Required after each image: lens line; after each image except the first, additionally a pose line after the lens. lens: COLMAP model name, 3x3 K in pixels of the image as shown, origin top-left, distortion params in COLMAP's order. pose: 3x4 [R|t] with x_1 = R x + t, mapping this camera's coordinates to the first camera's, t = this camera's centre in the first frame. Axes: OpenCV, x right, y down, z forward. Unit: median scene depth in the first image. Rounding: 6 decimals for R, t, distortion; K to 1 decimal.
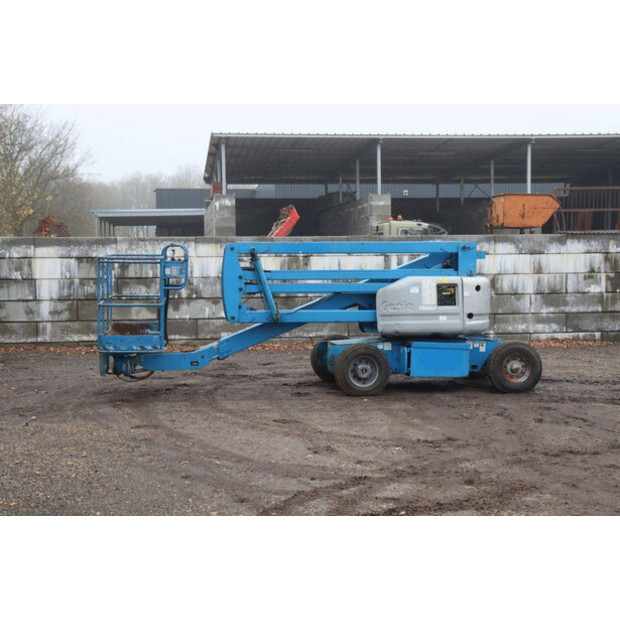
lens RADIAL K [[954.6, 0, 316.7], [0, 954.6, 317.1], [0, 0, 1]] dist [0.127790, 0.000000]
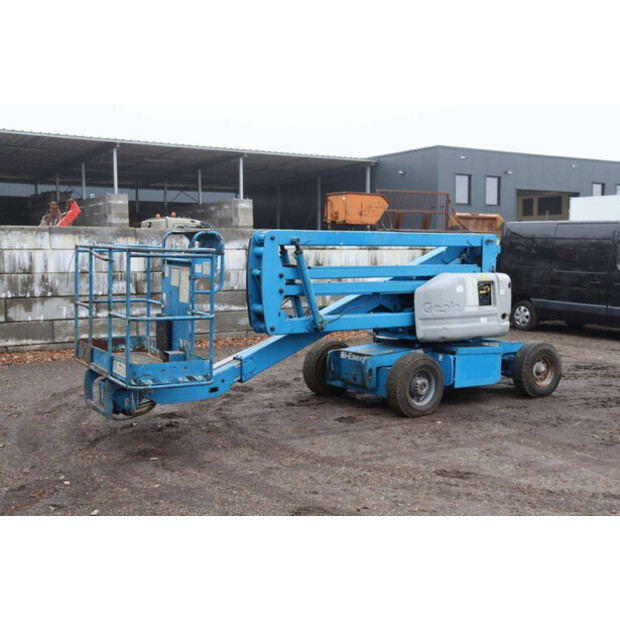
lens RADIAL K [[742.4, 0, 307.2], [0, 742.4, 315.5], [0, 0, 1]] dist [0.026099, 0.000000]
pose [[0.910533, -0.028863, 0.412429, -0.198409], [0.019743, 0.999458, 0.026358, -0.016099], [-0.412966, -0.015858, 0.910609, 0.287119]]
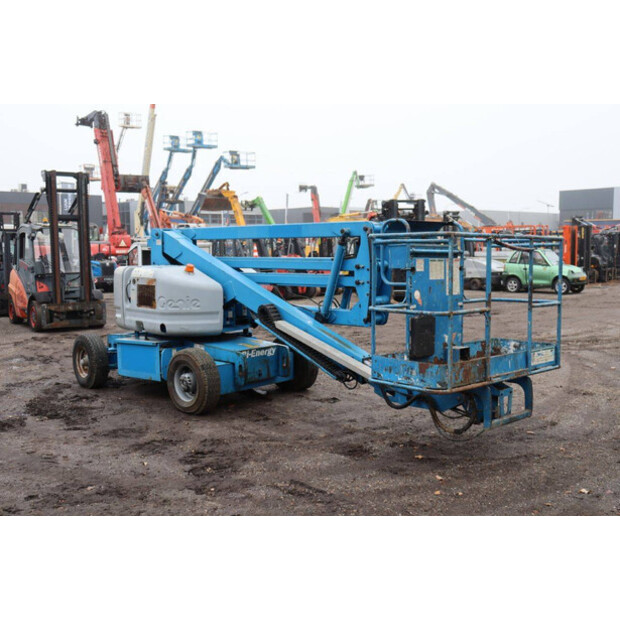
lens RADIAL K [[674.0, 0, 309.2], [0, 674.0, 310.6], [0, 0, 1]] dist [-0.023308, 0.000000]
pose [[-0.574112, -0.069785, 0.815798, -0.323903], [0.062267, 0.989755, 0.128486, -0.051684], [-0.816406, 0.124563, -0.563884, 0.875512]]
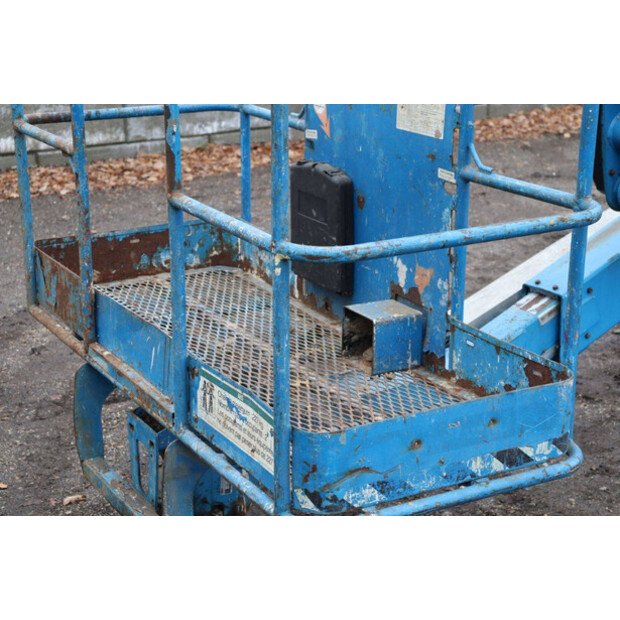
lens RADIAL K [[1202.7, 0, 314.9], [0, 1202.7, 311.0], [0, 0, 1]] dist [0.268178, 0.000000]
pose [[0.921193, -0.129056, 0.367080, -0.179030], [0.041632, 0.970669, 0.236788, -0.029996], [-0.386872, -0.202845, 0.899547, 0.496178]]
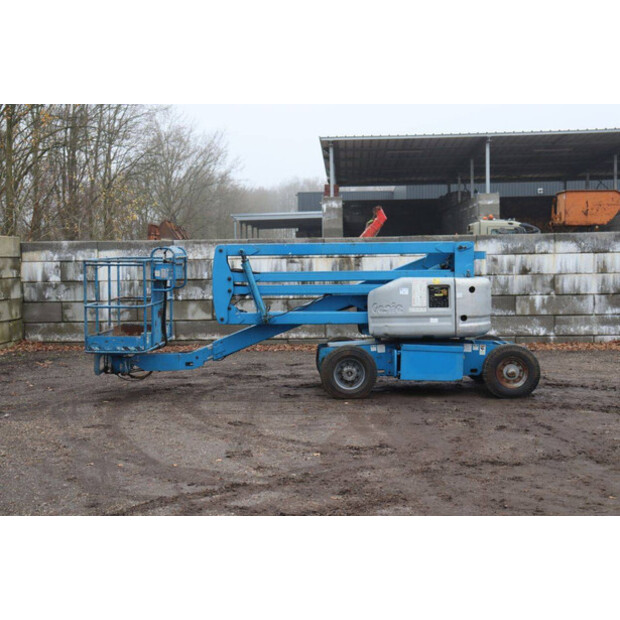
lens RADIAL K [[934.3, 0, 321.7], [0, 934.3, 319.9], [0, 0, 1]] dist [0.114803, 0.000000]
pose [[0.987122, 0.003232, -0.159935, 0.112318], [-0.002607, 0.999988, 0.004121, -0.001954], [0.159947, -0.003651, 0.987119, 0.026459]]
